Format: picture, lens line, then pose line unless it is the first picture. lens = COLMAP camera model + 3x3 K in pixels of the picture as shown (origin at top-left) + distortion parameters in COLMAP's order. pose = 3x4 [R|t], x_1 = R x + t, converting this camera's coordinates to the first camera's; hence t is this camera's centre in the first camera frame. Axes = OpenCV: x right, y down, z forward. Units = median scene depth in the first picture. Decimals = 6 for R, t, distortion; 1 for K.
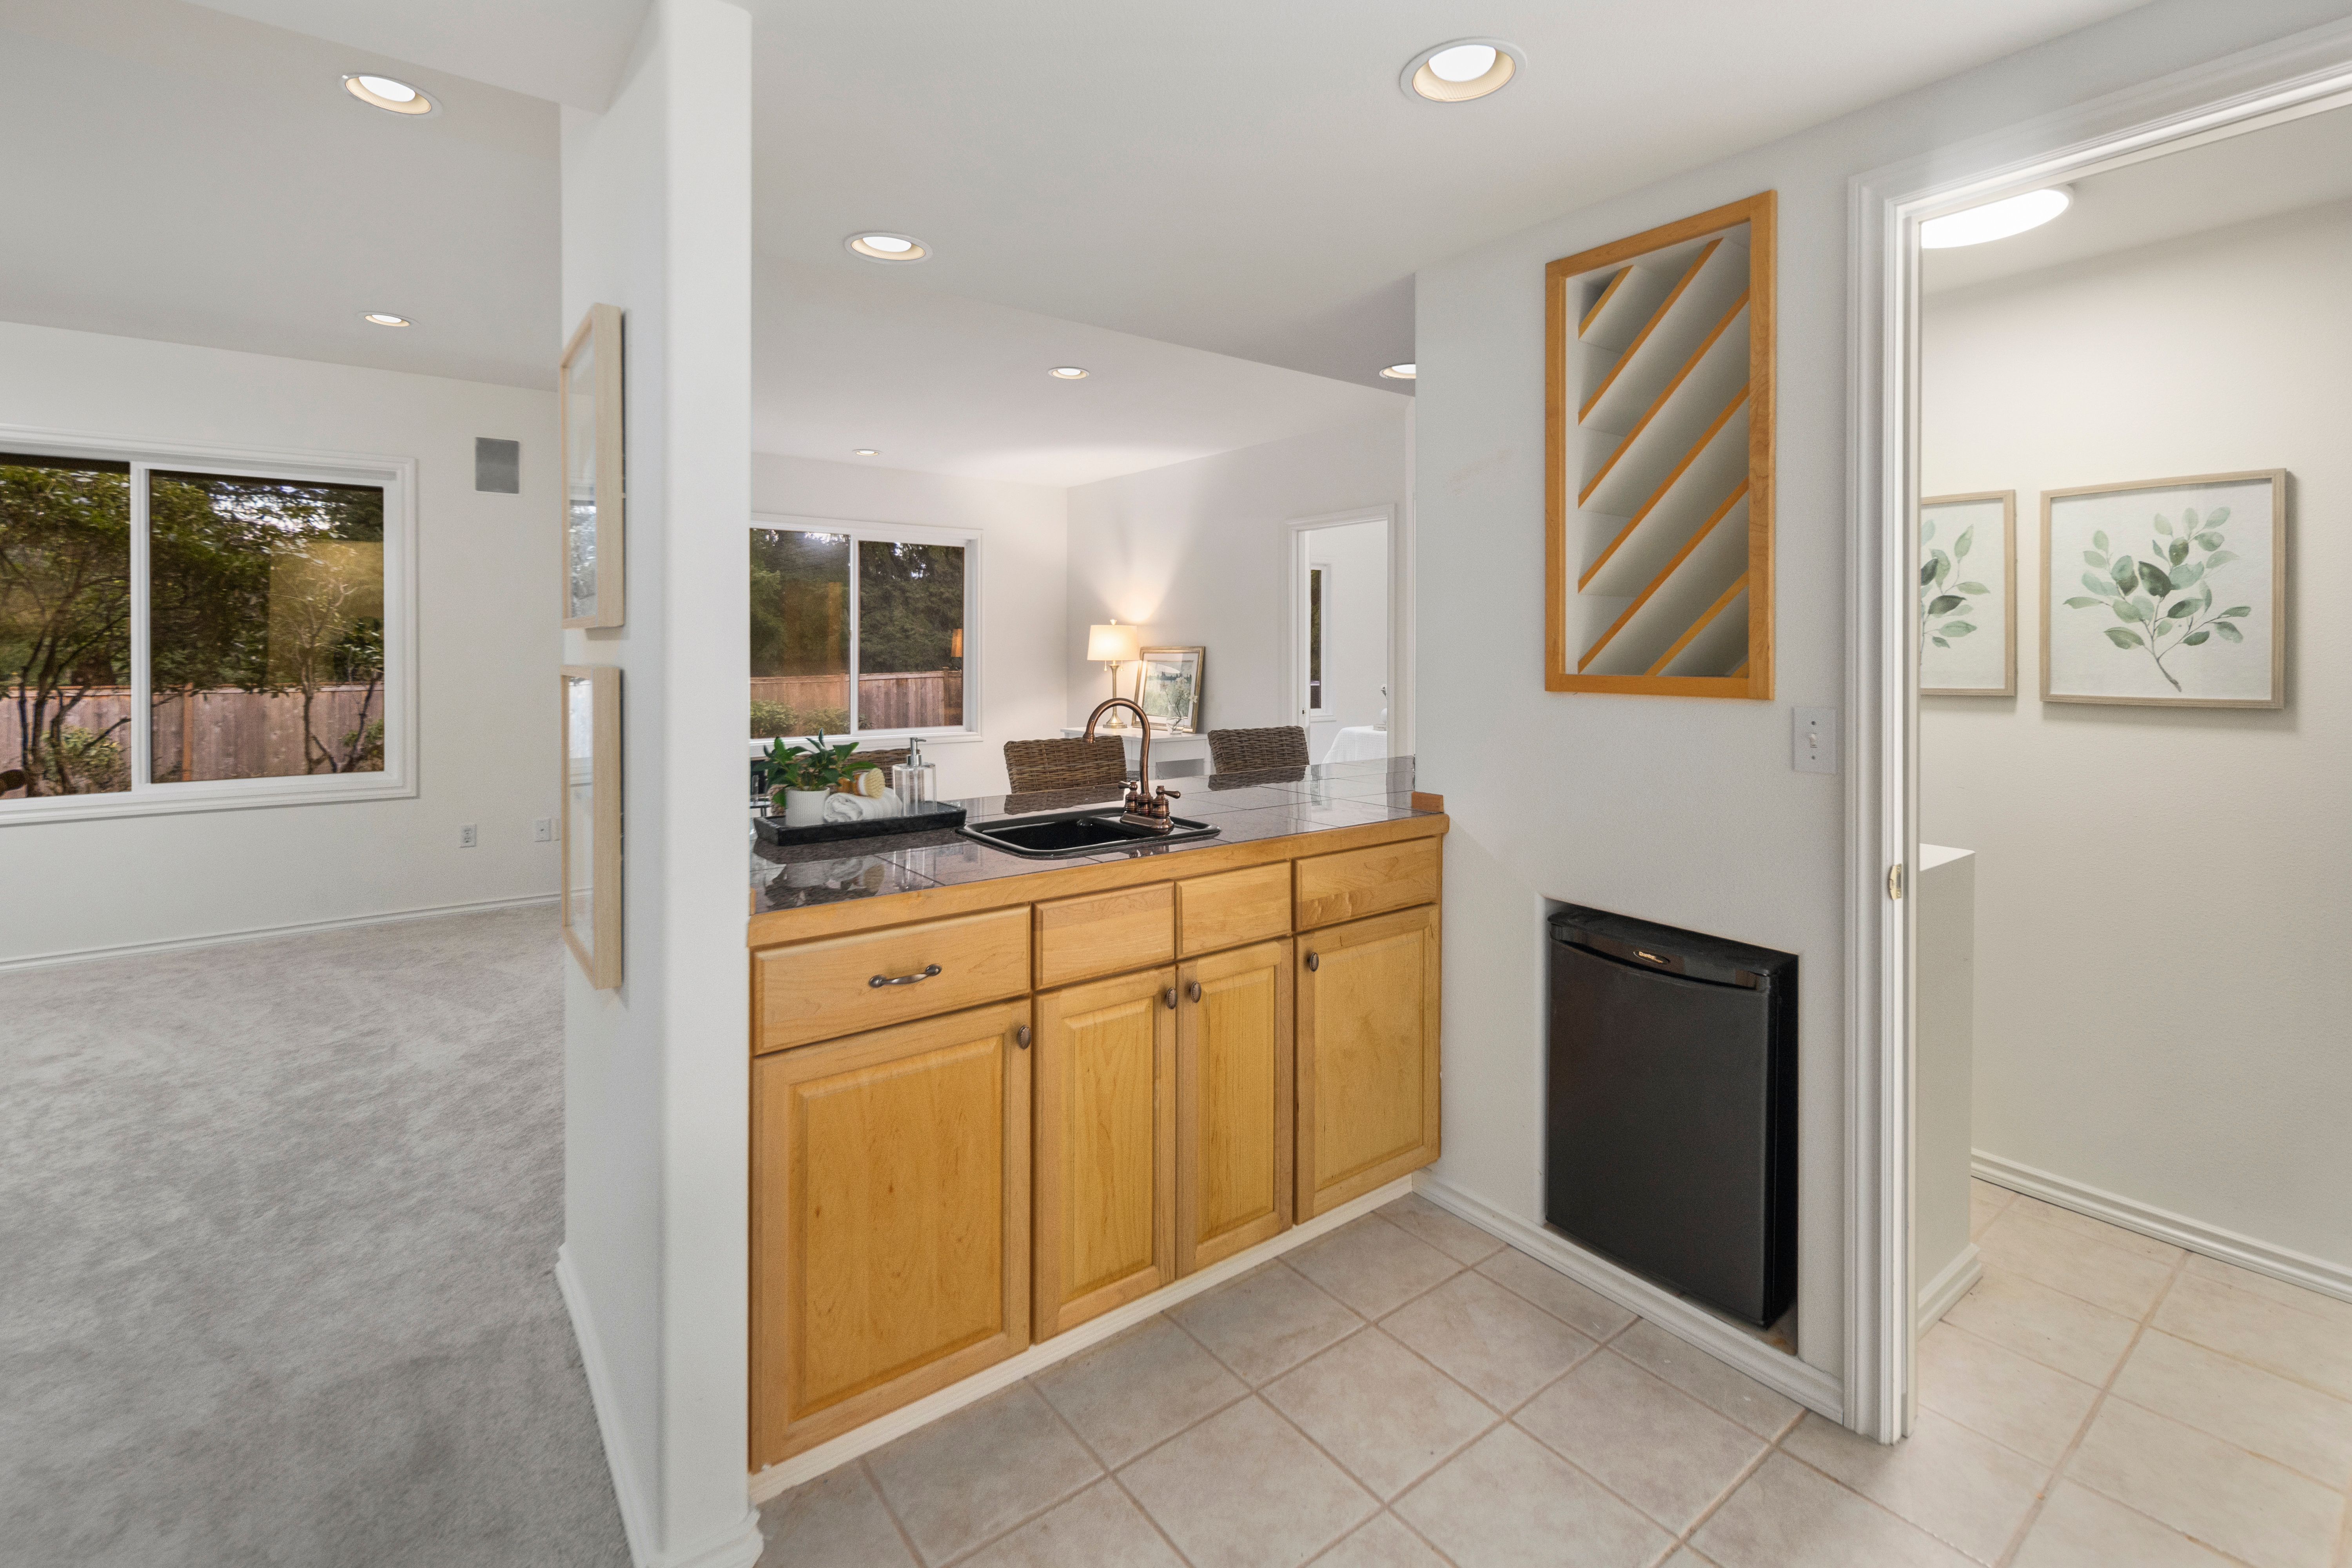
lens RADIAL K [[1034.1, 0, 1171.4], [0, 1034.1, 659.4], [0, 0, 1]] dist [-0.000094, -0.000206]
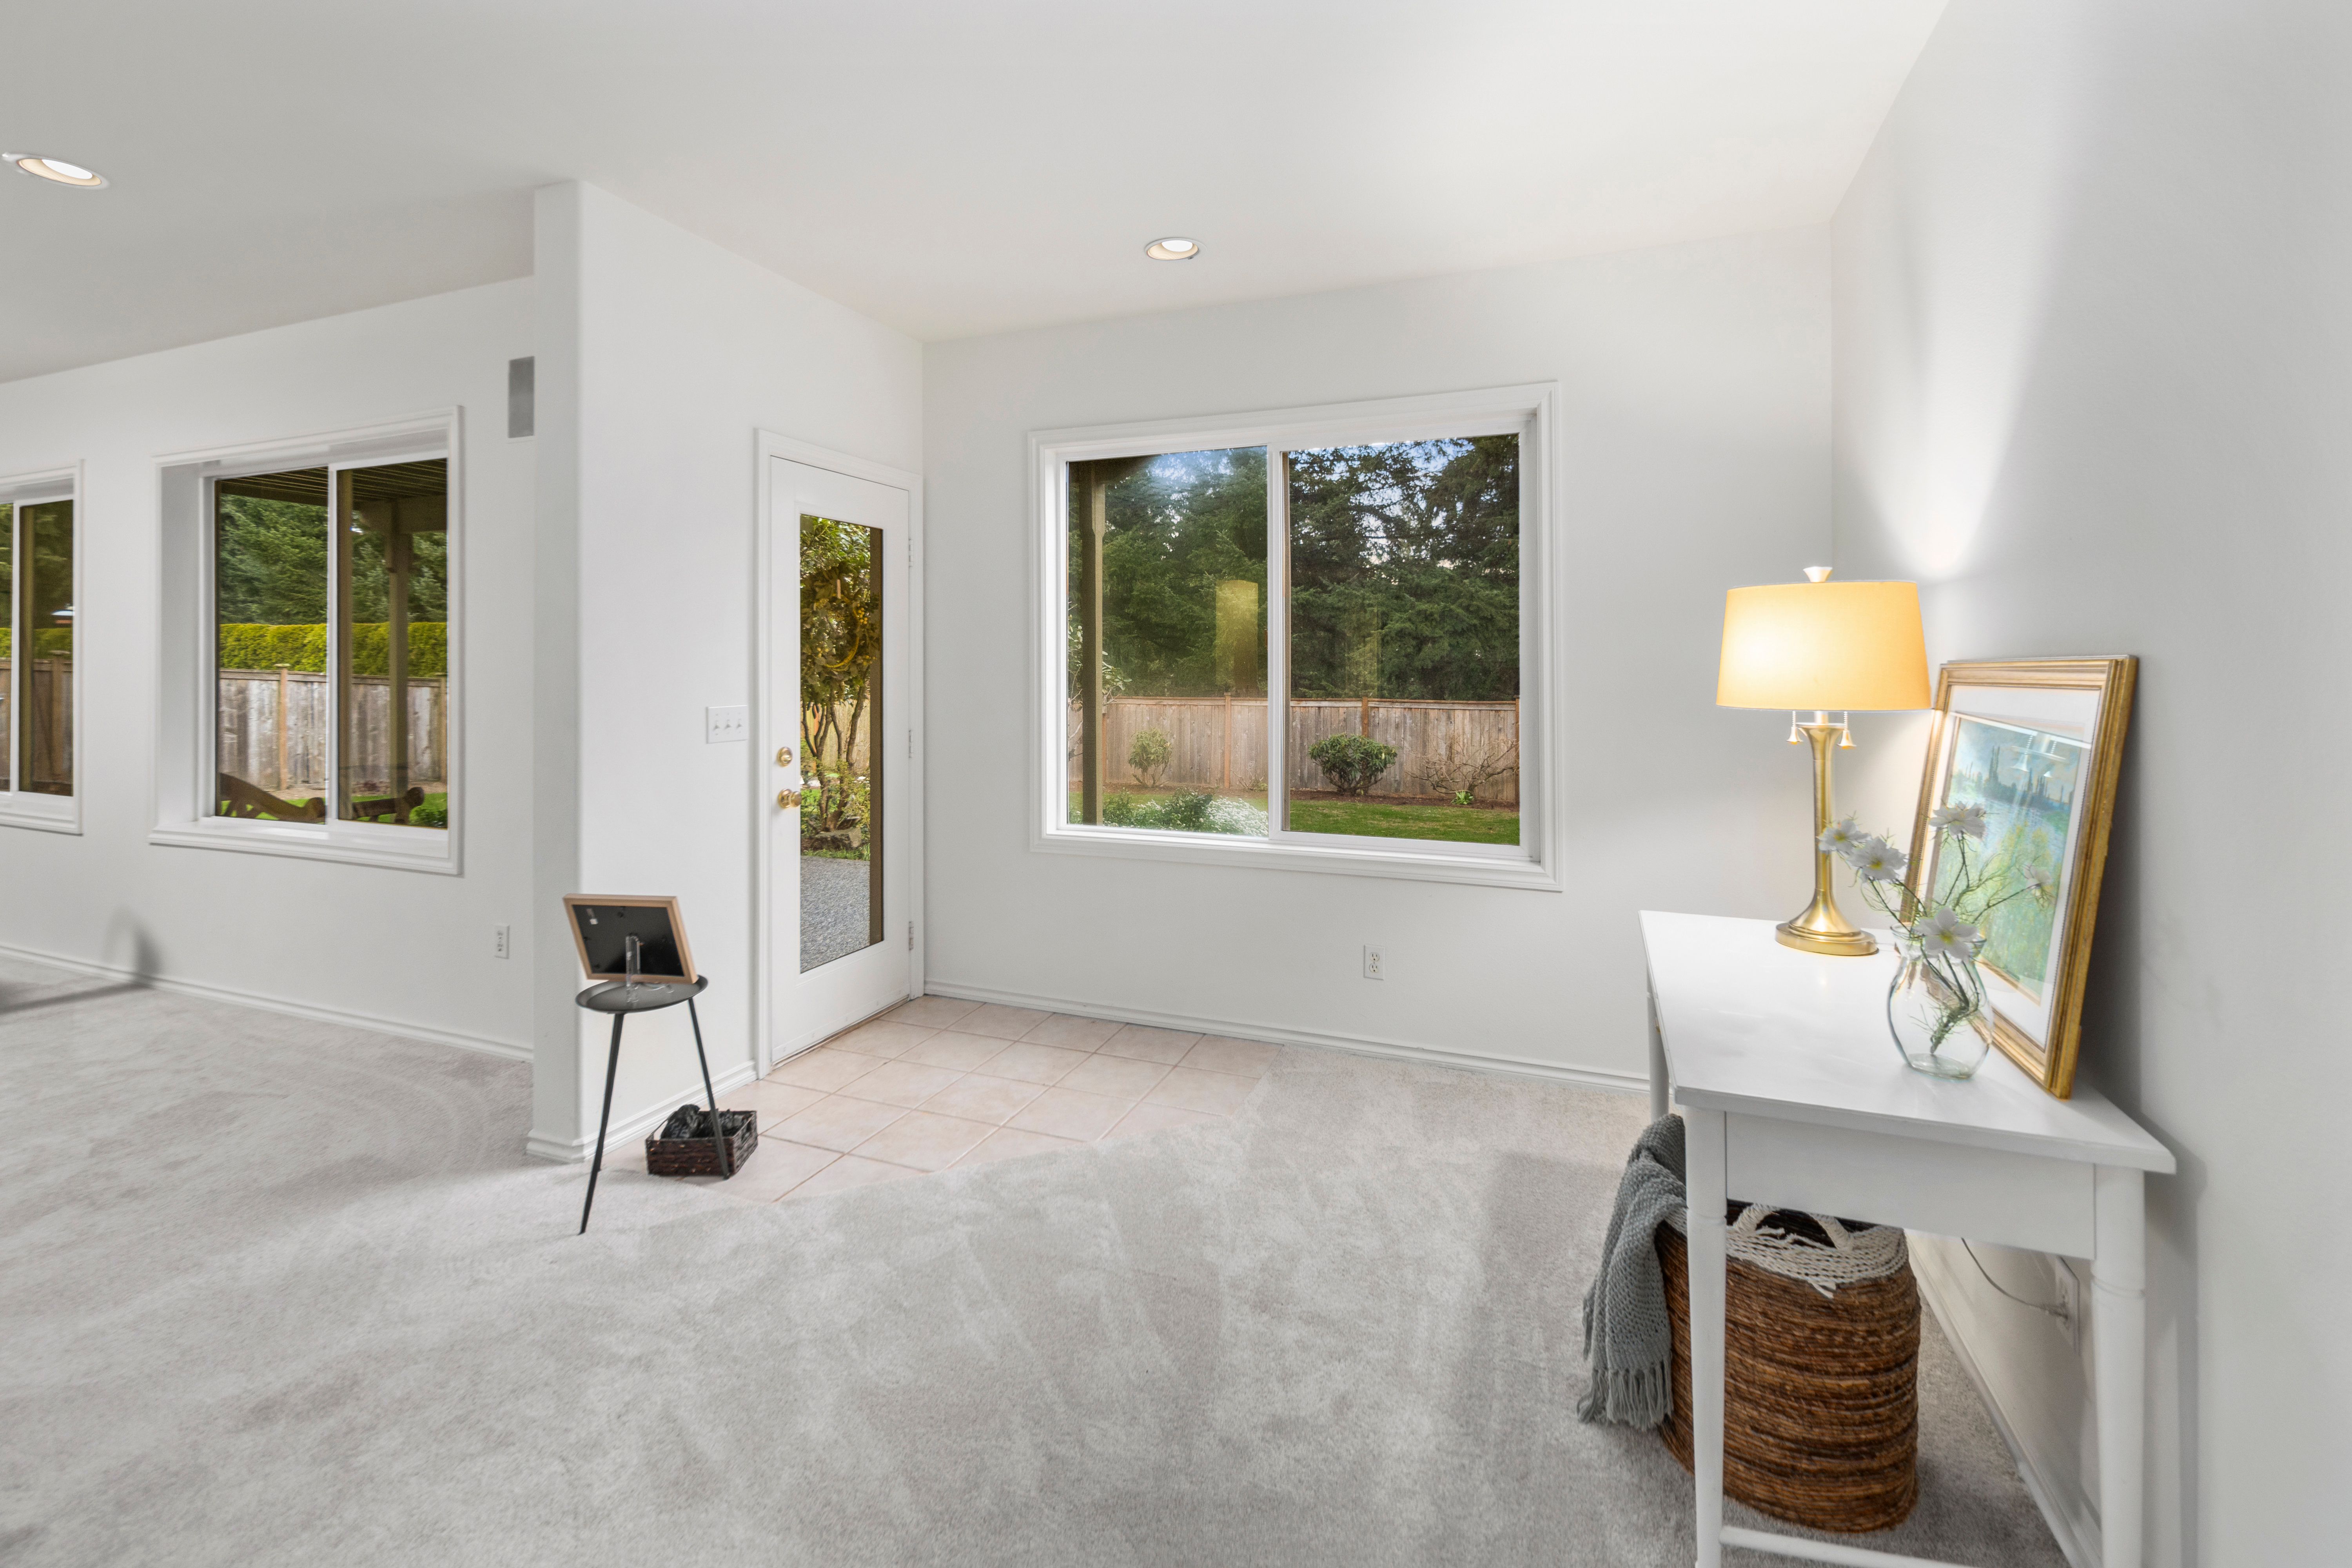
lens RADIAL K [[1034.1, 0, 1171.4], [0, 1034.1, 659.4], [0, 0, 1]] dist [-0.000094, -0.000206]
pose [[0.517039, -0.011992, -0.855878, 0.110269], [0.001759, 0.999915, -0.012948, -0.009970], [0.855960, 0.005189, 0.517016, 0.794393]]
